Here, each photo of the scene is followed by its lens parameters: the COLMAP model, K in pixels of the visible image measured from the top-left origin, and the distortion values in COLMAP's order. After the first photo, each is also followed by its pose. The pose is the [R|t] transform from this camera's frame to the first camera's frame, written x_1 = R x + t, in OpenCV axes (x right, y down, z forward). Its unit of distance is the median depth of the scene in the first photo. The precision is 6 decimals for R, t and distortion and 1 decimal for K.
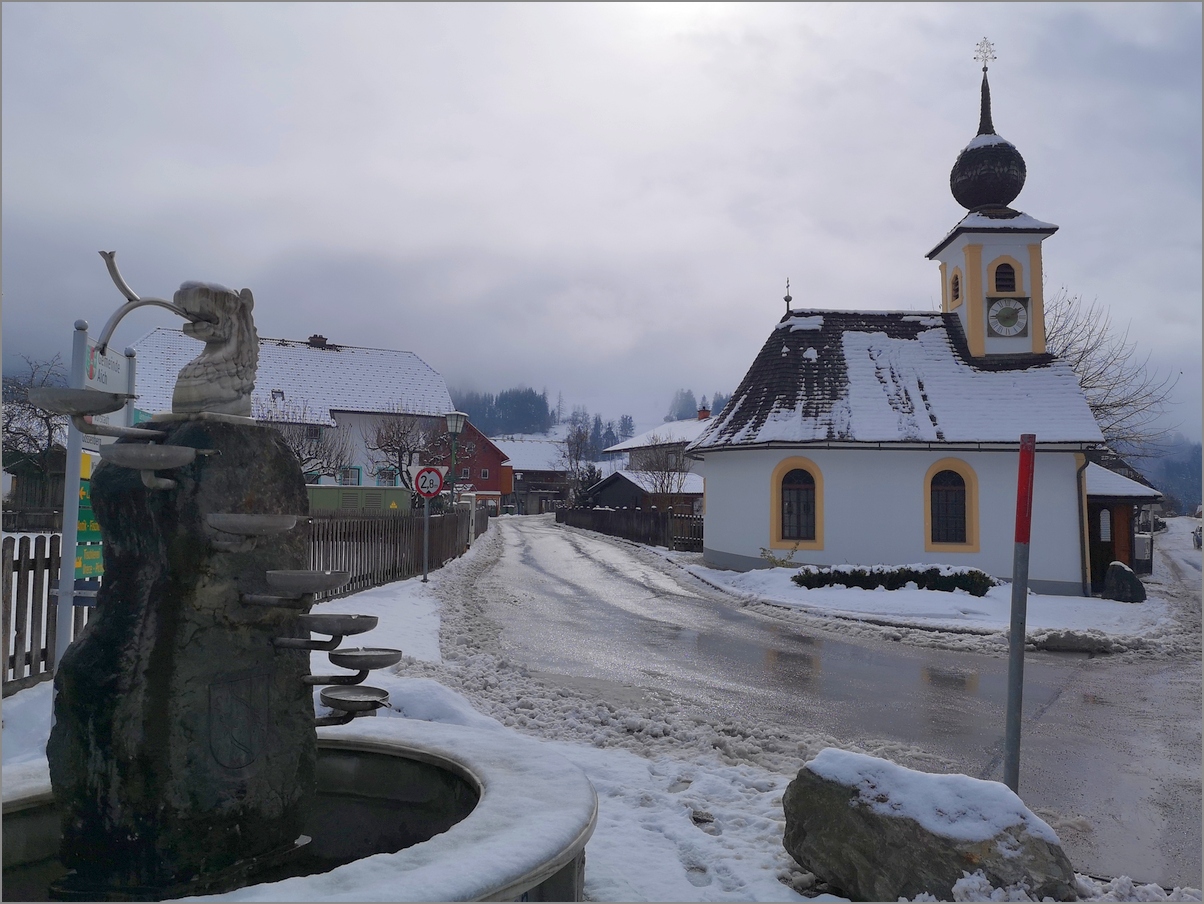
lens RADIAL K [[967.4, 0, 602.6], [0, 967.4, 449.1], [0, 0, 1]] dist [0.050702, -0.004289]
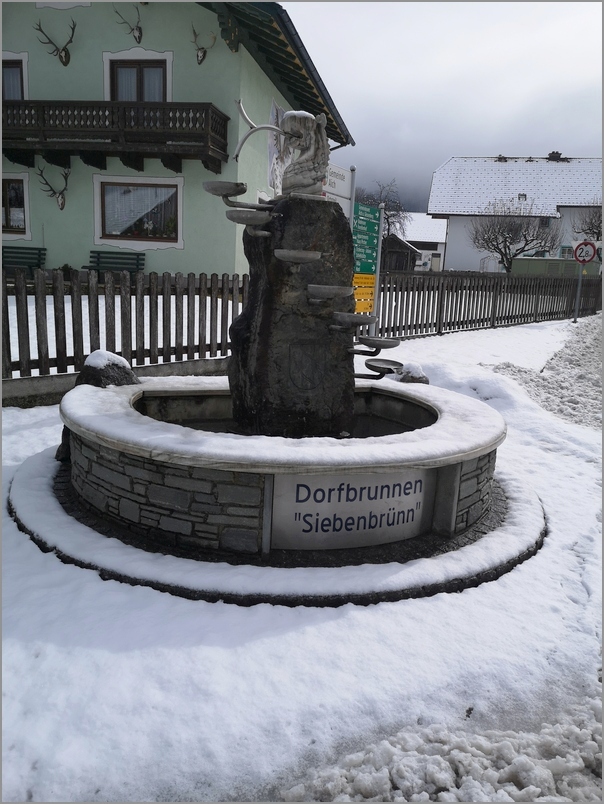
lens RADIAL K [[604.6, 0, 302.8], [0, 604.6, 402.7], [0, 0, 1]] dist [0.037256, -0.003718]
pose [[0.794389, 0.151421, -0.588233, 0.308106], [0.010434, 0.964884, 0.262468, 0.039726], [0.607320, -0.214639, 0.764914, 0.087479]]
